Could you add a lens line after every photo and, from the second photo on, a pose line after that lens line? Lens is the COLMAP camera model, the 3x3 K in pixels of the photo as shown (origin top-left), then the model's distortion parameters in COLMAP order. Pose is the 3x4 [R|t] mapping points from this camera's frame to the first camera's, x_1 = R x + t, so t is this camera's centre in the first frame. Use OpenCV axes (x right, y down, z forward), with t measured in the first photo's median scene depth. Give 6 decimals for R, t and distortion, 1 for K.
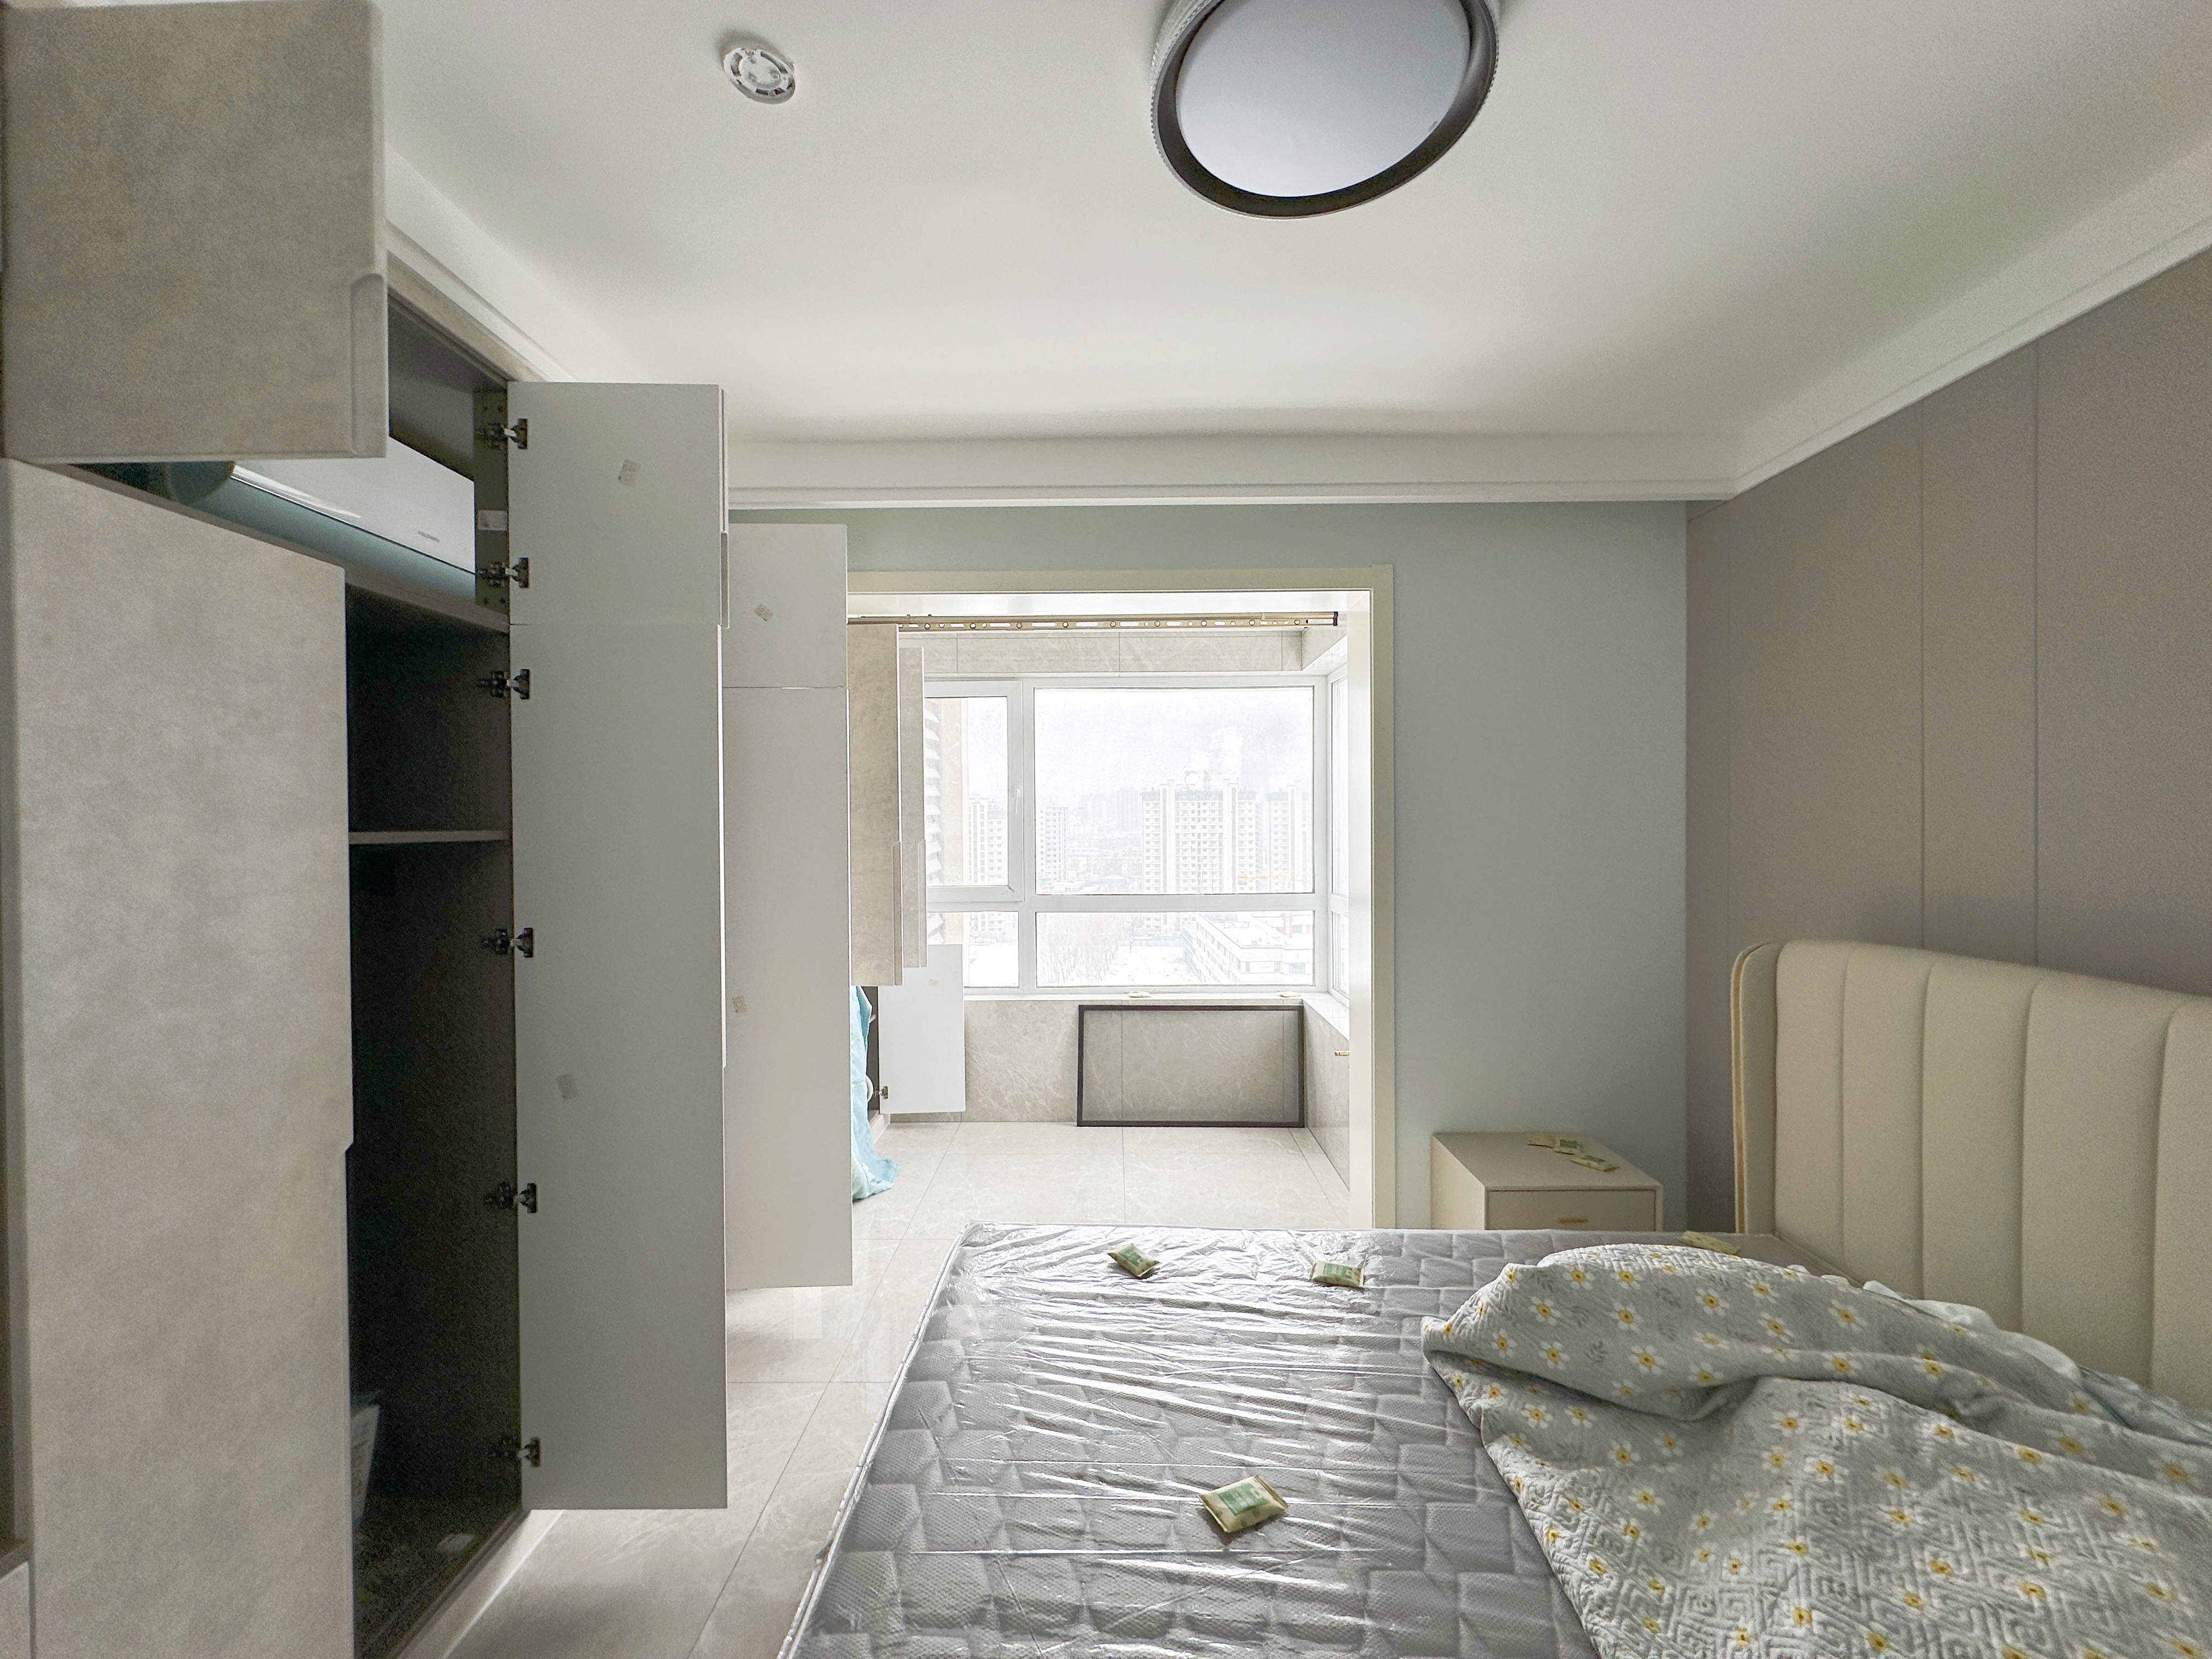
lens RADIAL K [[887.6, 0, 1106.0], [0, 887.6, 829.5], [0, 0, 1]] dist [0.000062, 0.000068]
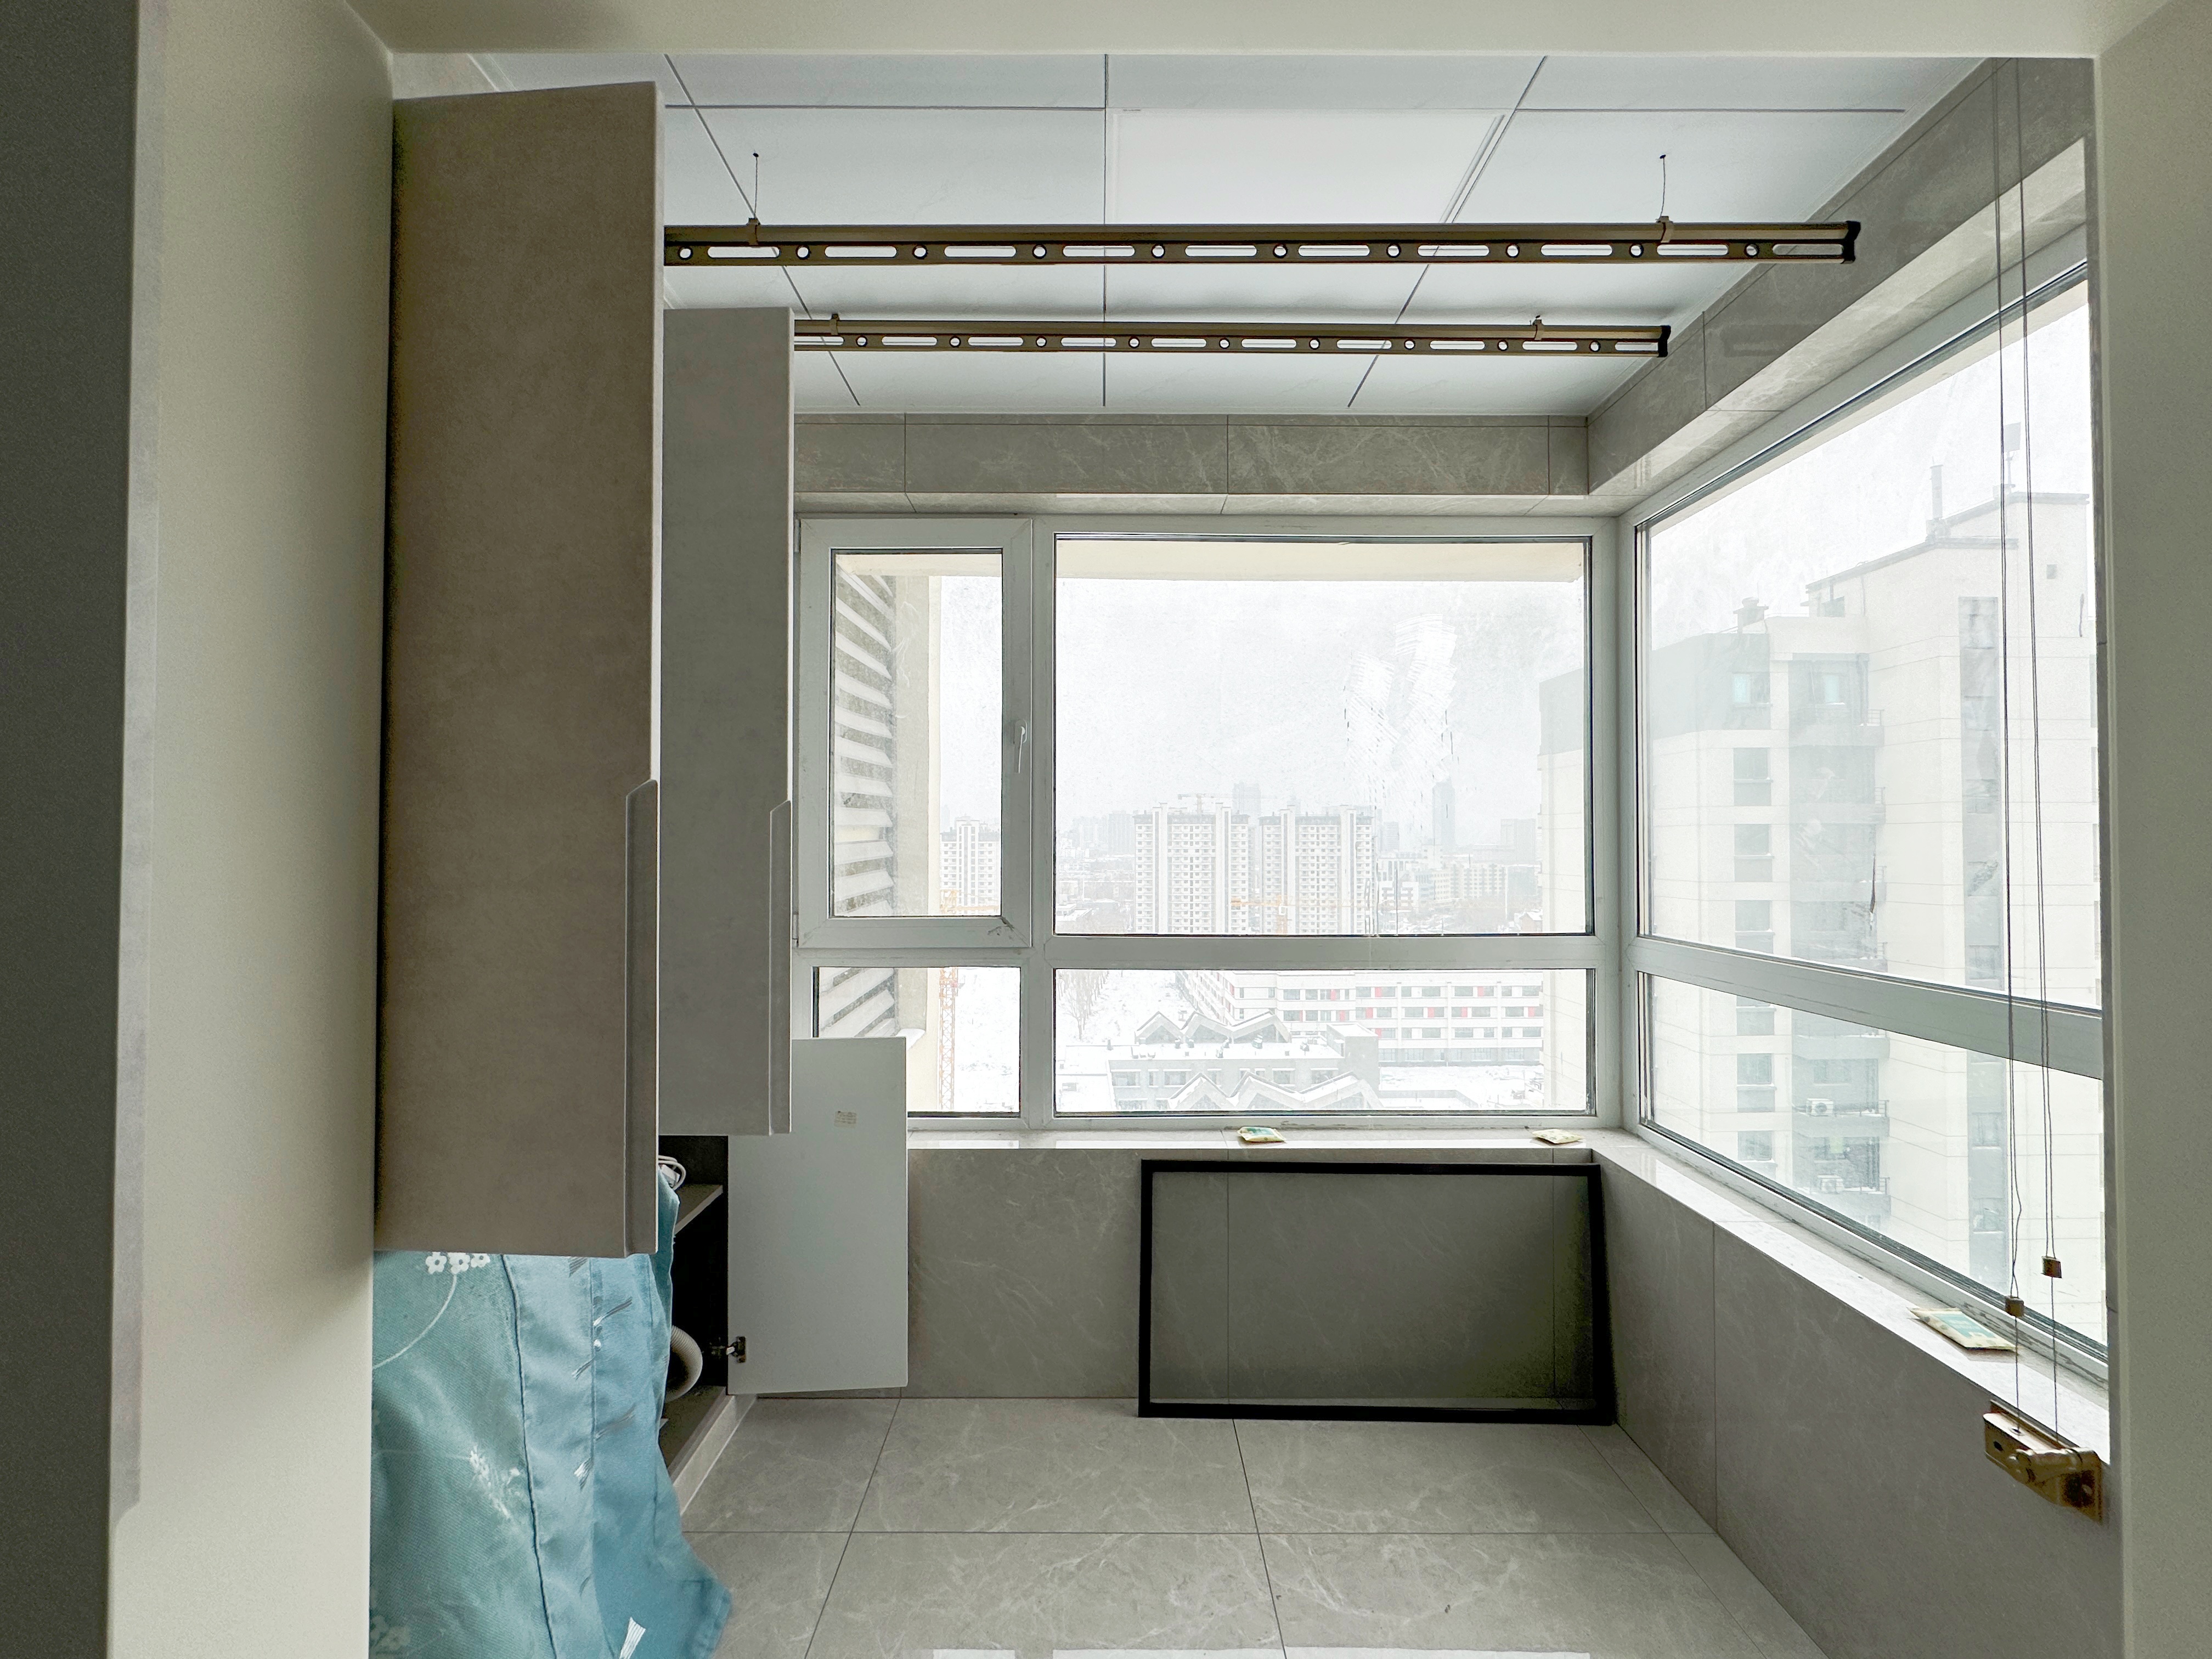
lens RADIAL K [[887.6, 0, 1106.0], [0, 887.6, 829.5], [0, 0, 1]] dist [0.000062, 0.000068]
pose [[0.999927, 0.007329, 0.009629, -0.056107], [-0.007073, 0.999627, -0.026379, 0.026483], [-0.009818, 0.026309, 0.999606, 0.493425]]
